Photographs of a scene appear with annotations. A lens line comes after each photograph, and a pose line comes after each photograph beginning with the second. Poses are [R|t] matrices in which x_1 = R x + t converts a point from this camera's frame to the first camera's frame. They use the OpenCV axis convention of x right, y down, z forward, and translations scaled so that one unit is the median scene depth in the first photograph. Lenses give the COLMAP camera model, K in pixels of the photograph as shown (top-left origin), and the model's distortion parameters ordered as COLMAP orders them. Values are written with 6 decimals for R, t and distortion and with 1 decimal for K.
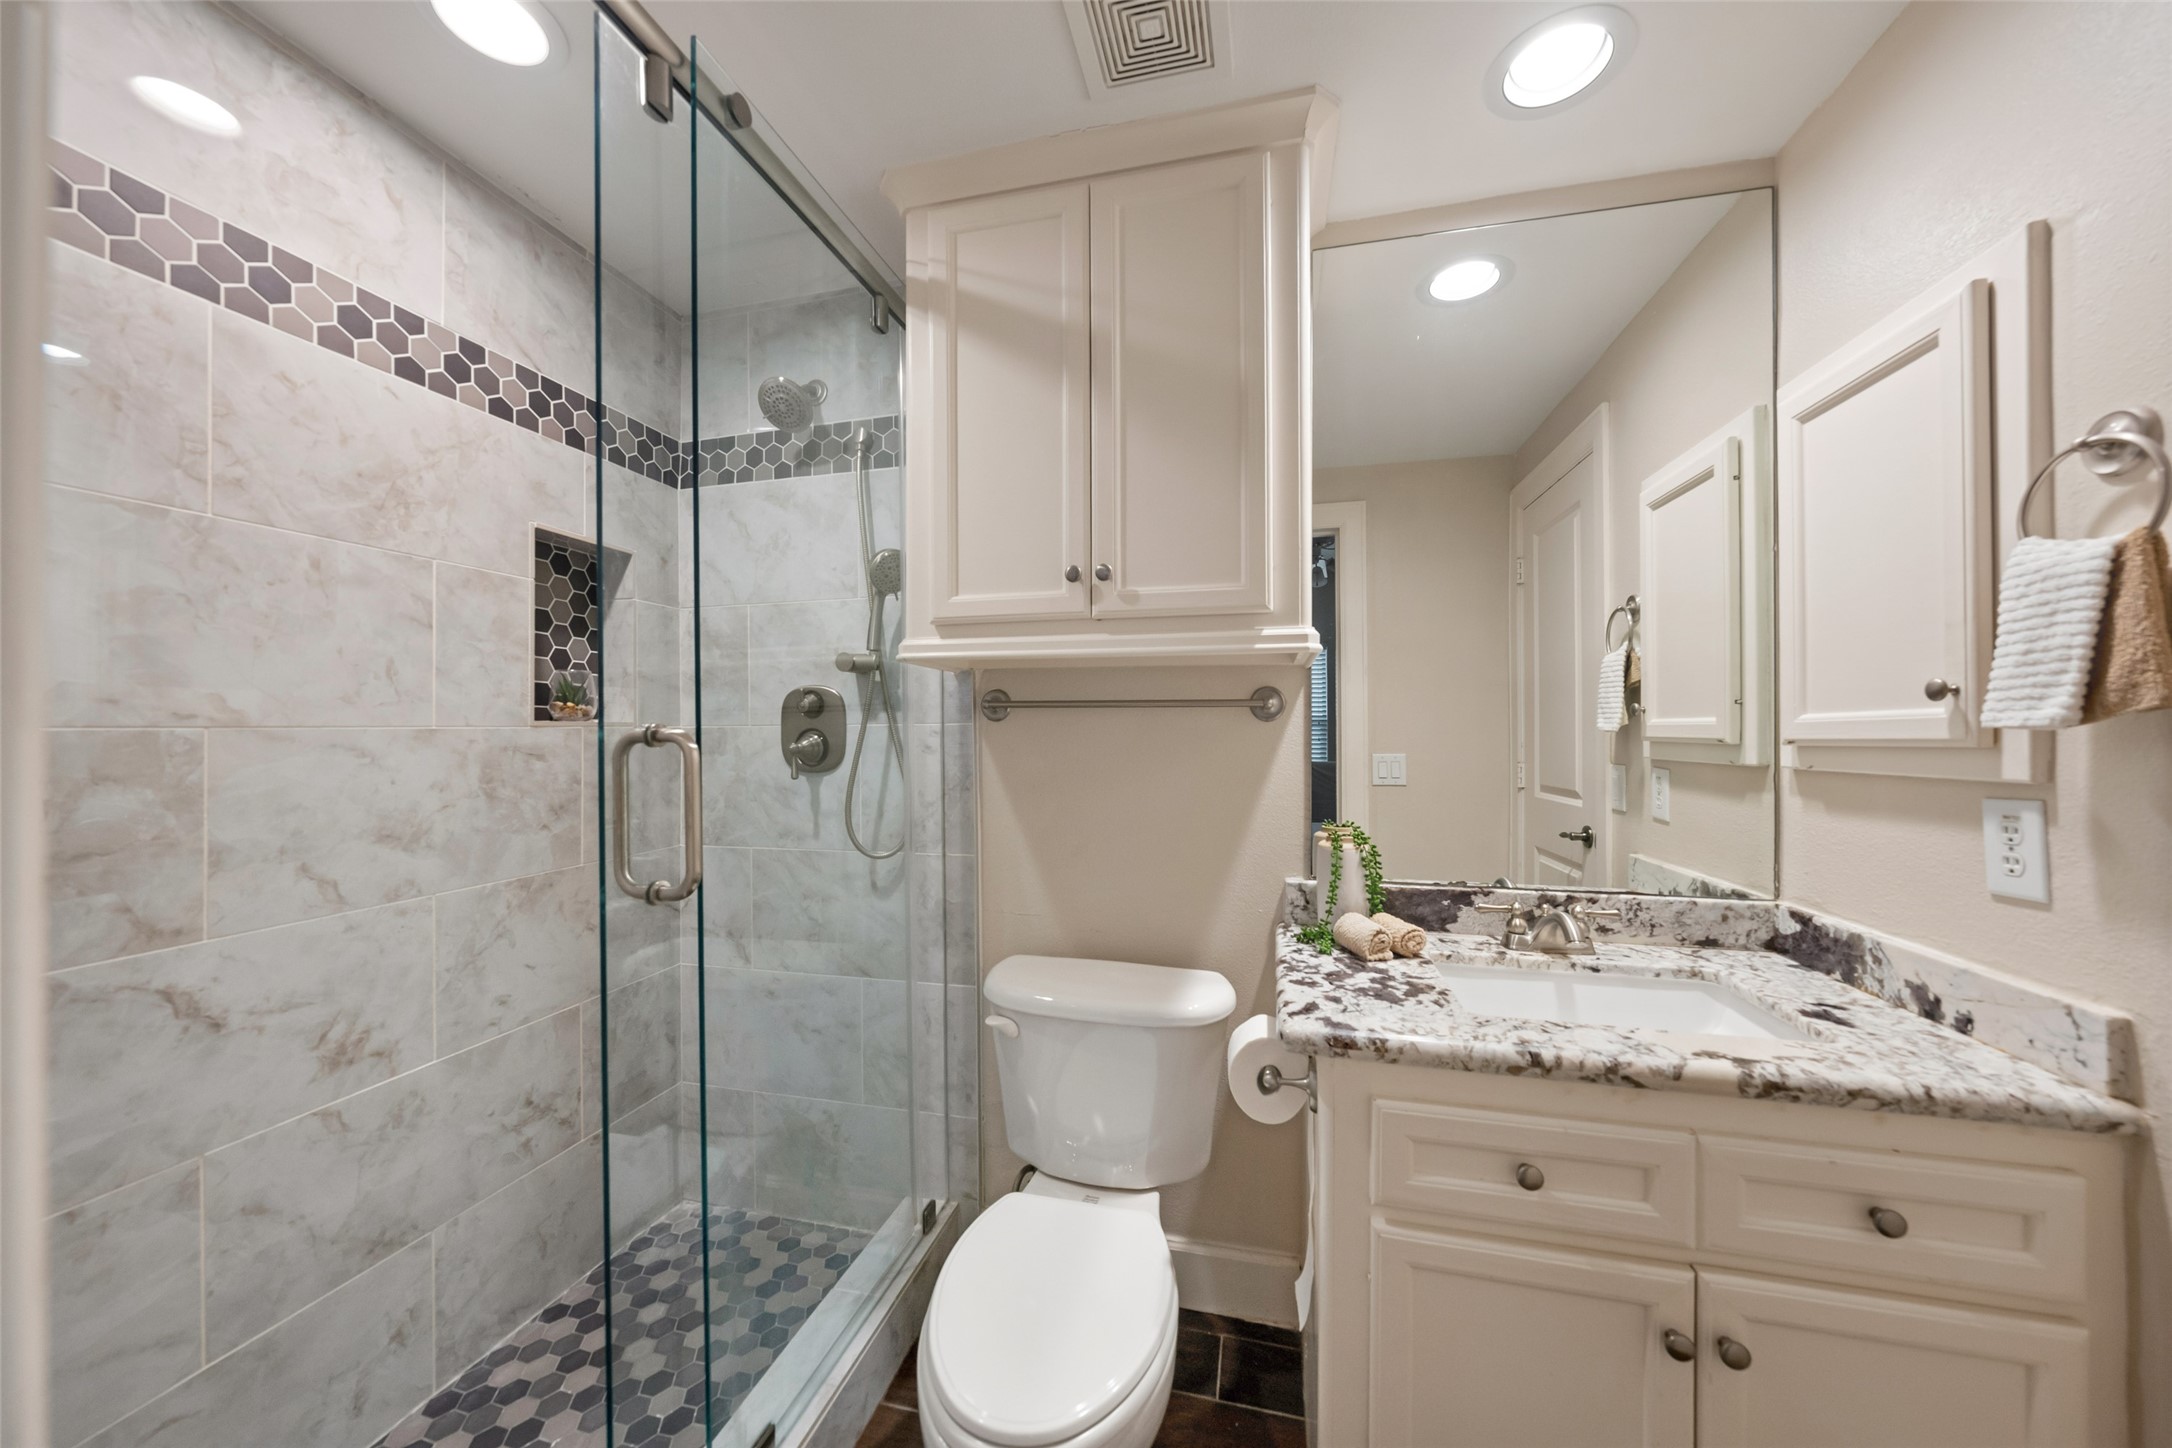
lens RADIAL K [[747.9, 0, 1086.0], [0, 747.9, 733.8], [0, 0, 1]] dist [-0.004059, 0.000736]
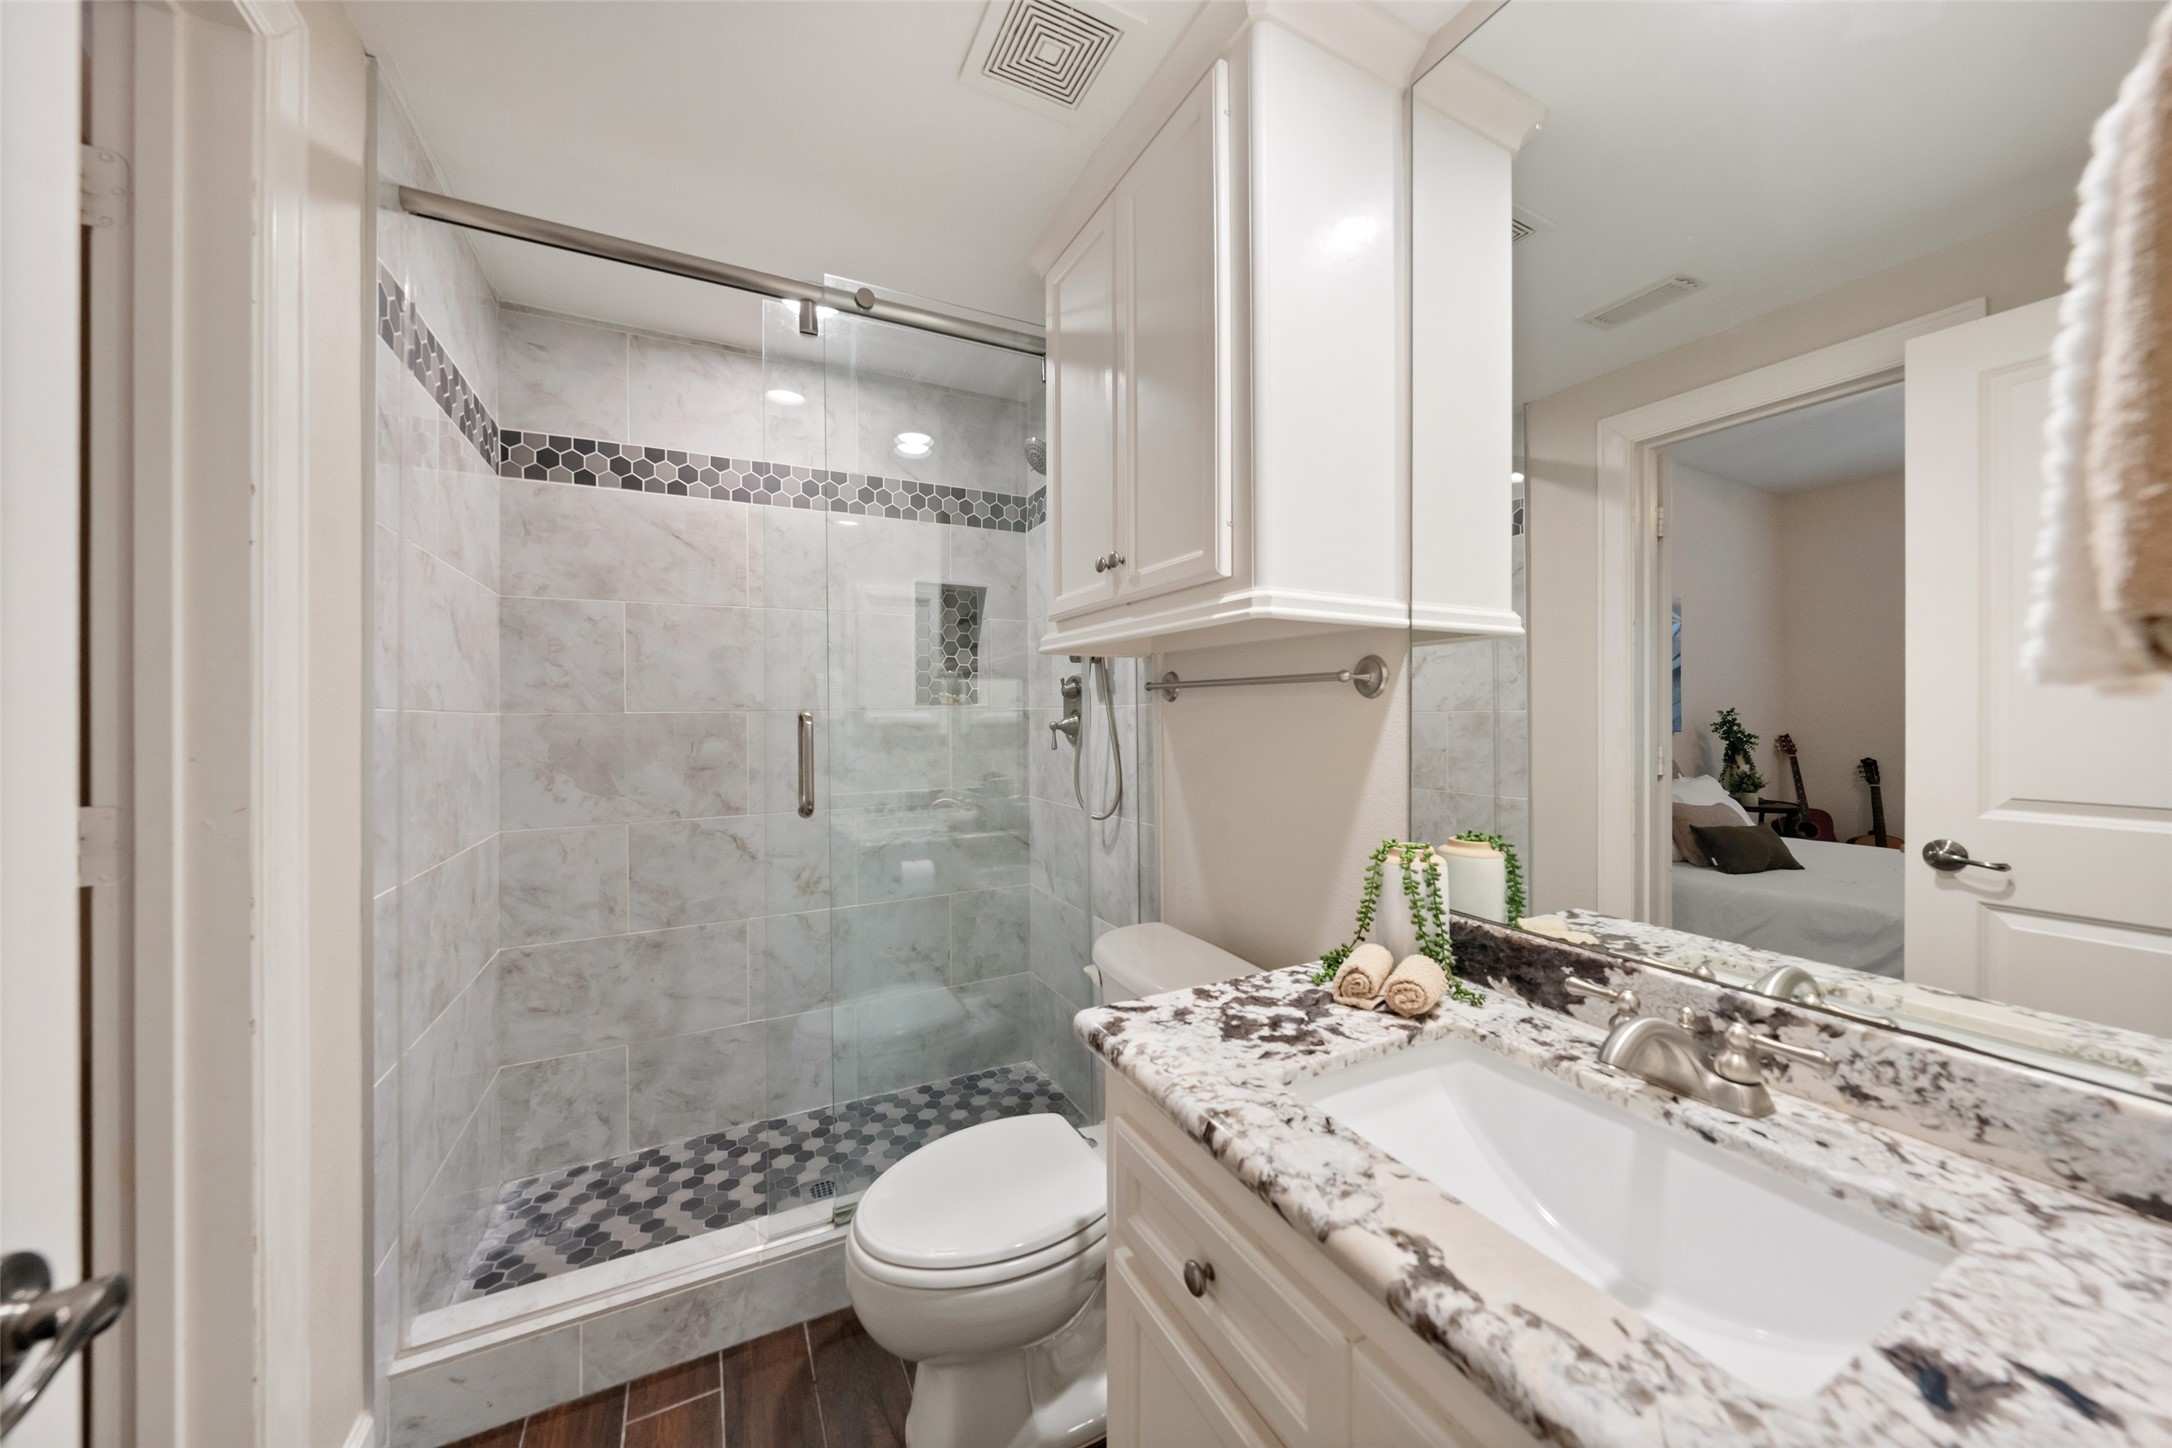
lens RADIAL K [[747.9, 0, 1091.2], [0, 747.9, 716.2], [0, 0, 1]] dist [-0.004059, 0.000736]
pose [[0.658261, 0.002074, -0.752787, 0.811044], [0.000772, 0.999994, 0.003430, -0.000011], [0.752789, -0.002839, 0.658256, 0.293392]]
